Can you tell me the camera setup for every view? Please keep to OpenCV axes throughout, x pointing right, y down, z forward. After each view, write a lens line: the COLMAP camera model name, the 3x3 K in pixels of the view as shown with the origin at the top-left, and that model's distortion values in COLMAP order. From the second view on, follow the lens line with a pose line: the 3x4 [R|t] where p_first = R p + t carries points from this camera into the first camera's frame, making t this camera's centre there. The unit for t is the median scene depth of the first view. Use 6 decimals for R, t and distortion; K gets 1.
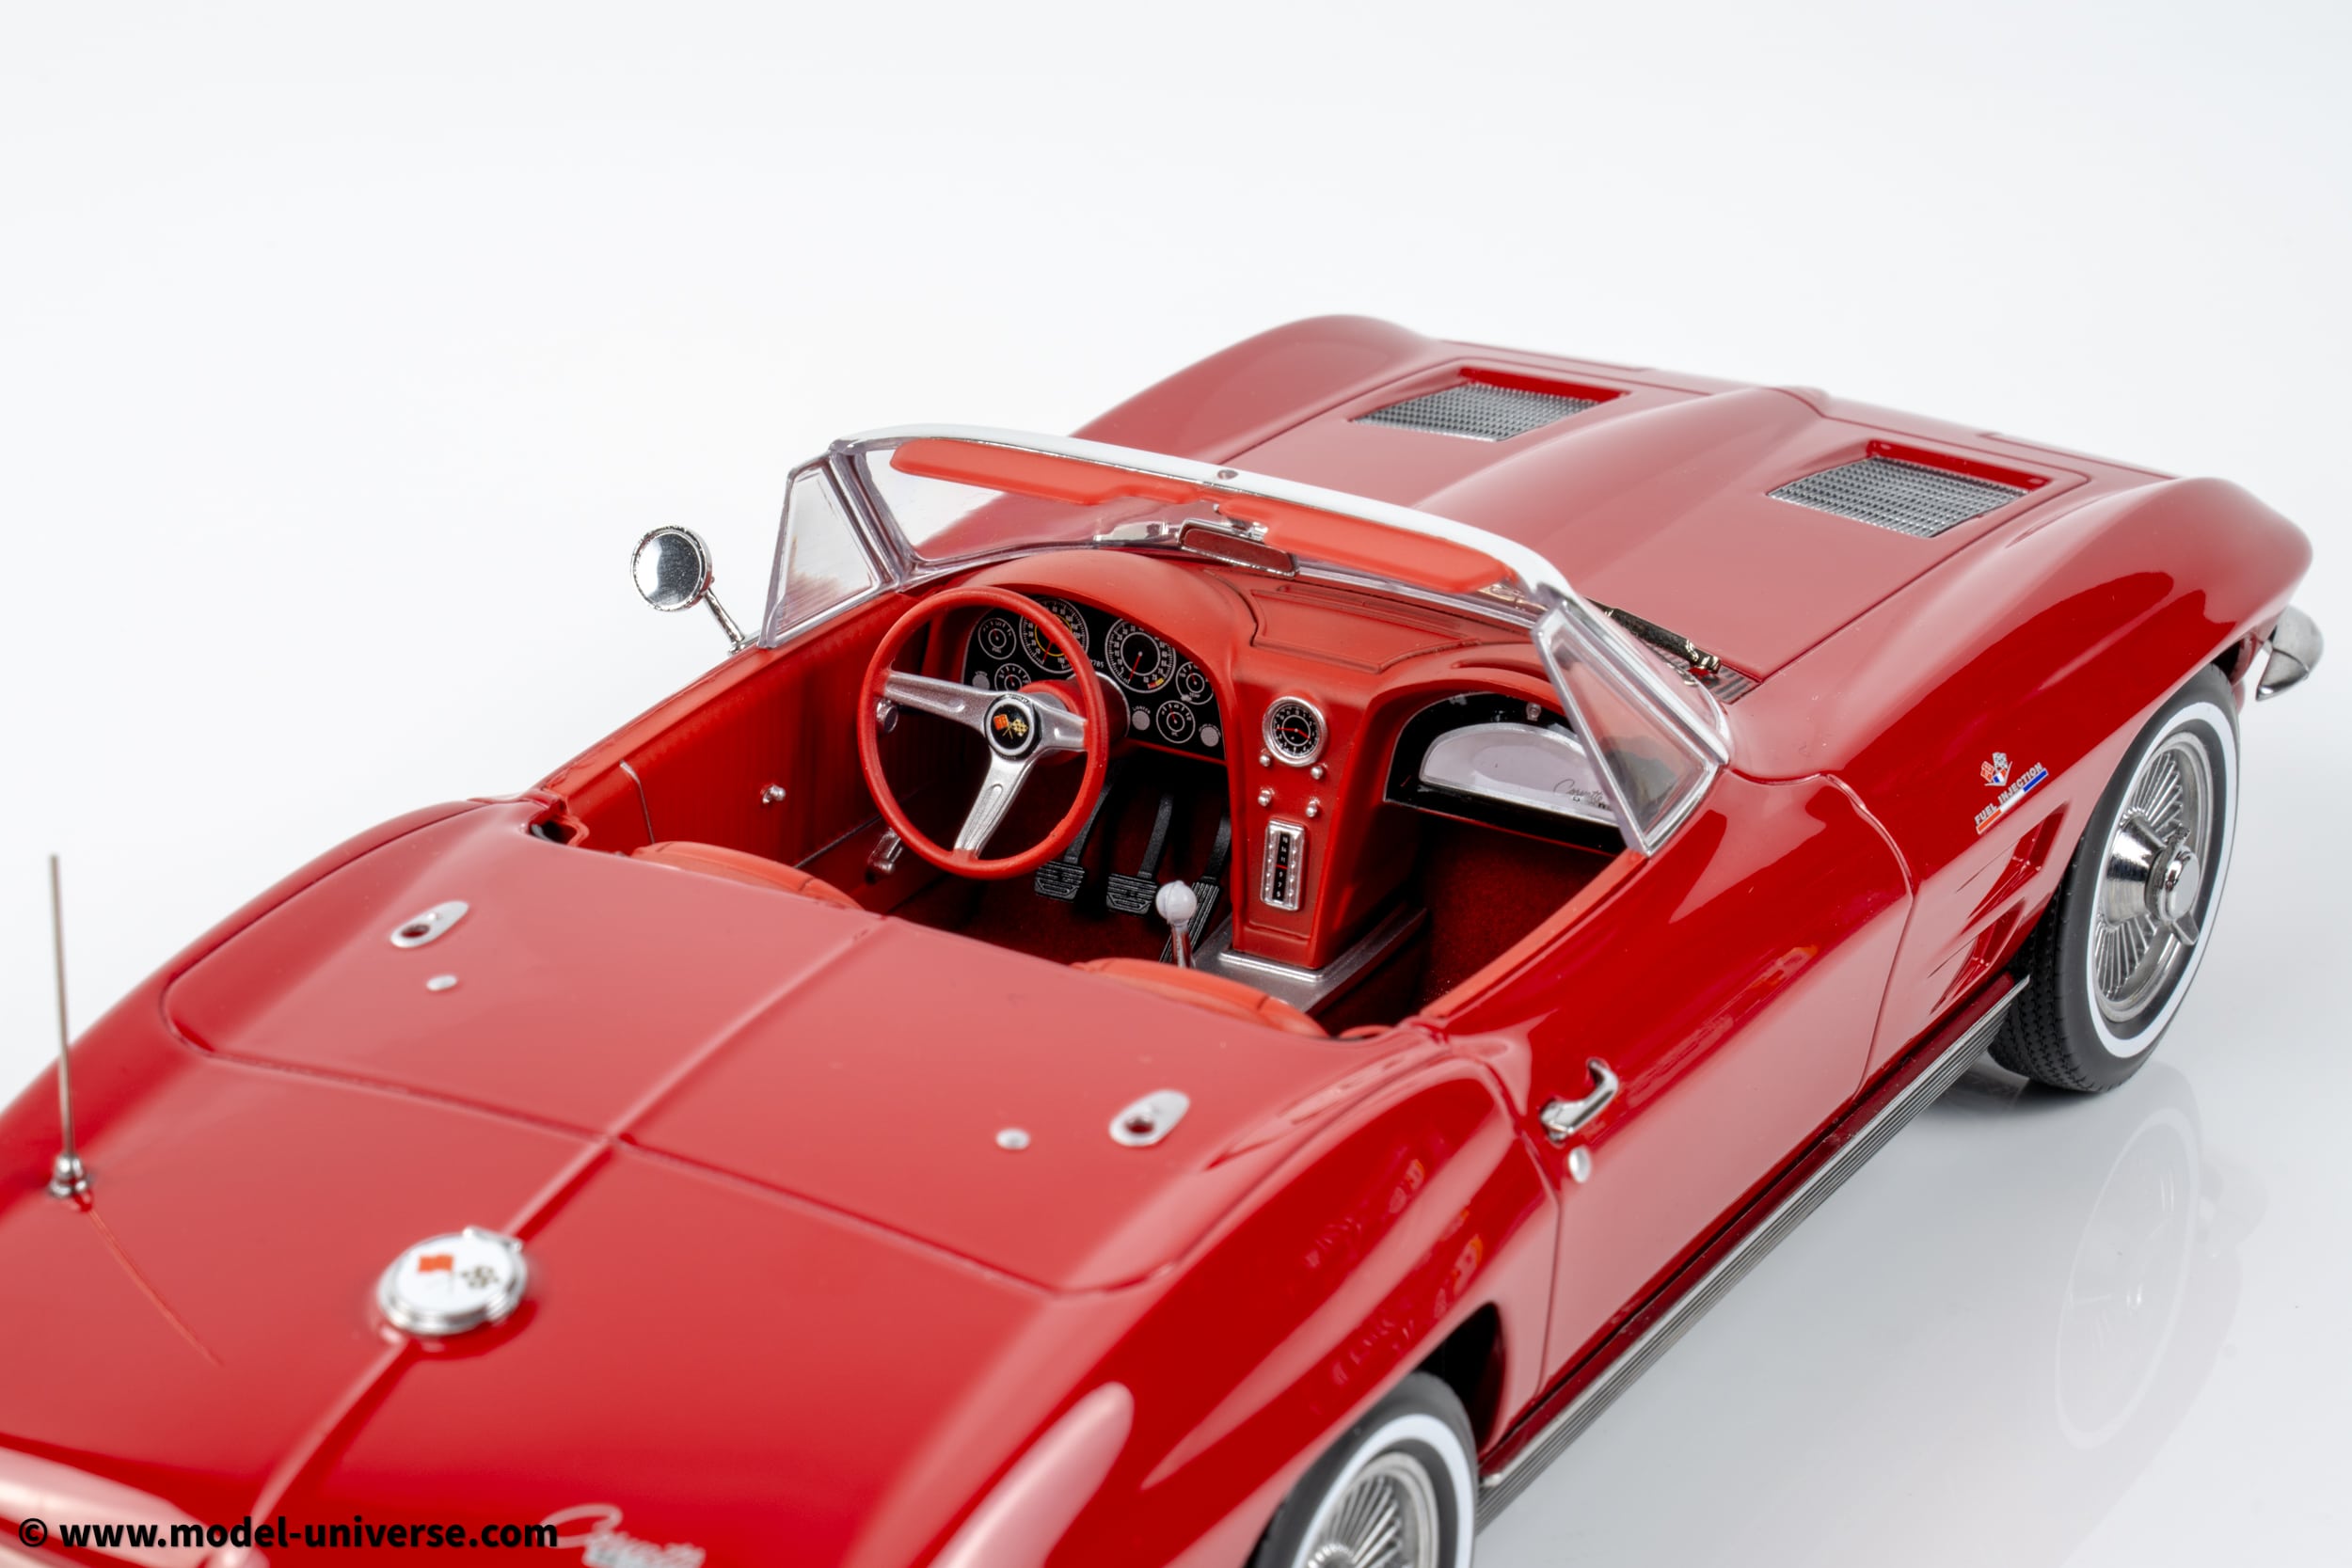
lens RADIAL K [[6235.5, 0, 1101.8], [0, 6235.5, 799.5], [0, 0, 1]] dist [0.348513, 0.000000]
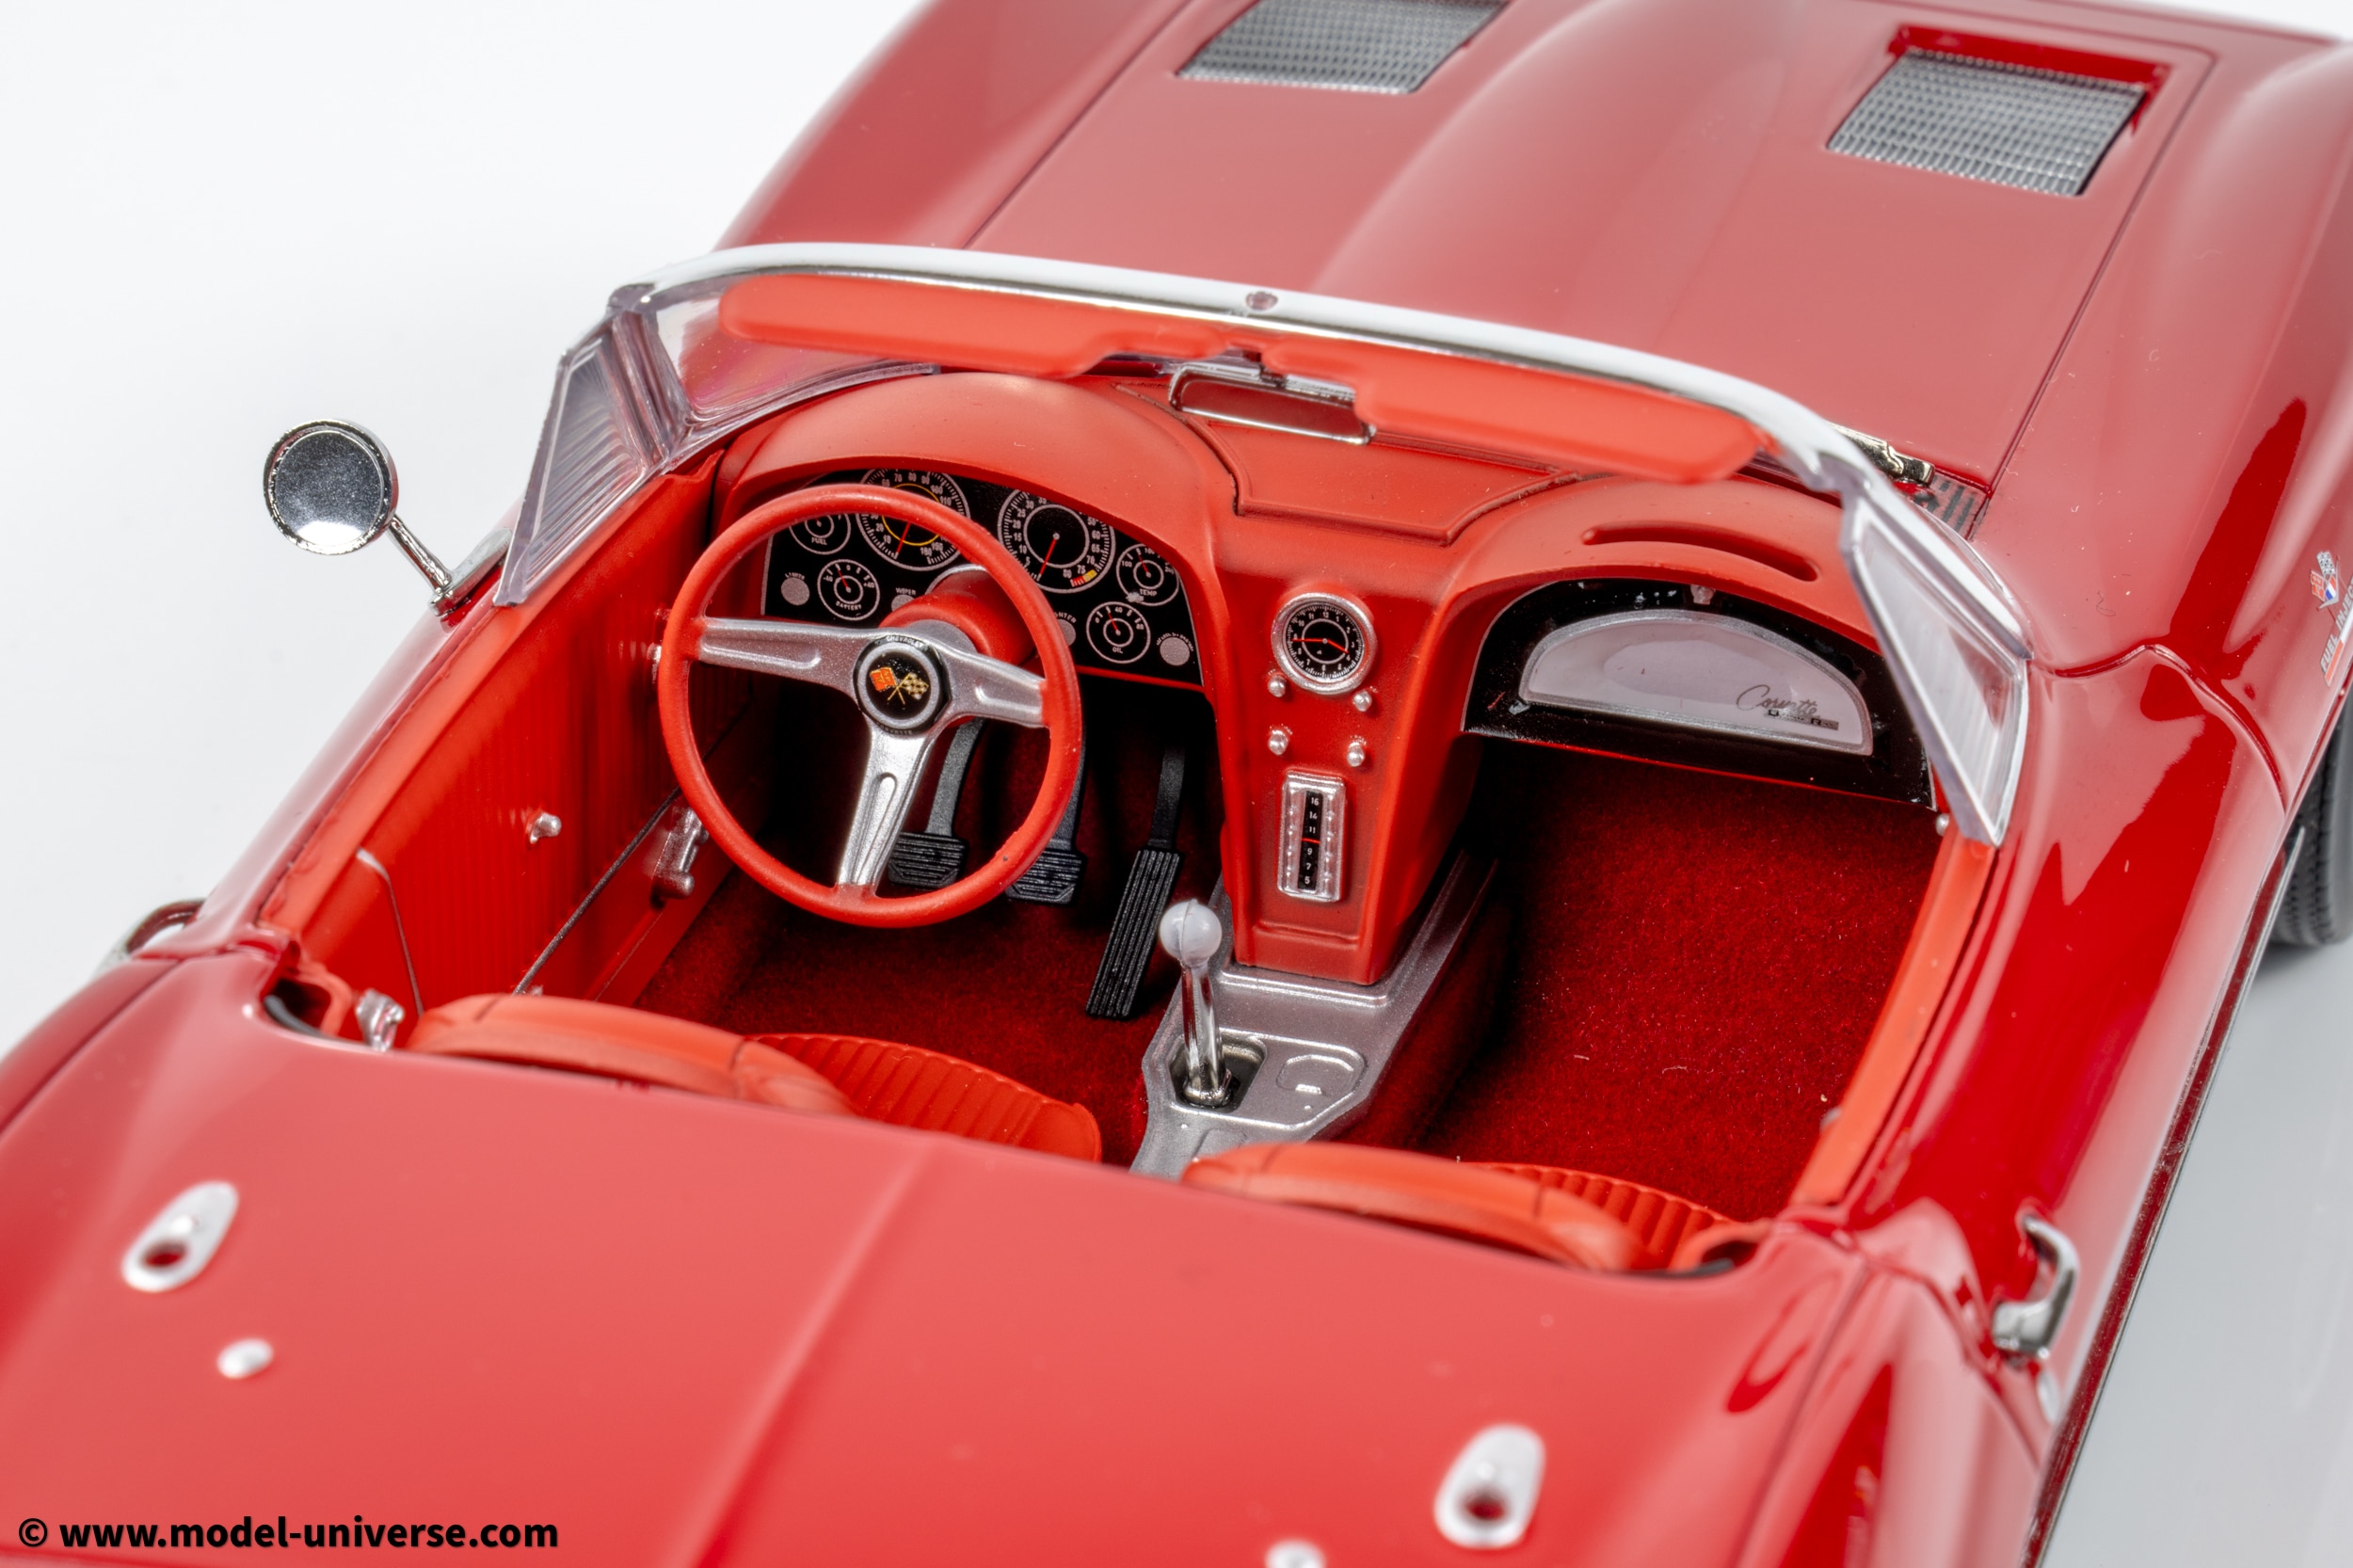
lens RADIAL K [[6588.8, 0, 1184.5], [0, 6588.8, 794.1], [0, 0, 1]] dist [0.341664, 0.000000]
pose [[0.973785, -0.117417, 0.194825, -0.120689], [0.089746, 0.985316, 0.145253, -0.097462], [-0.209019, -0.123960, 0.970023, 0.324288]]
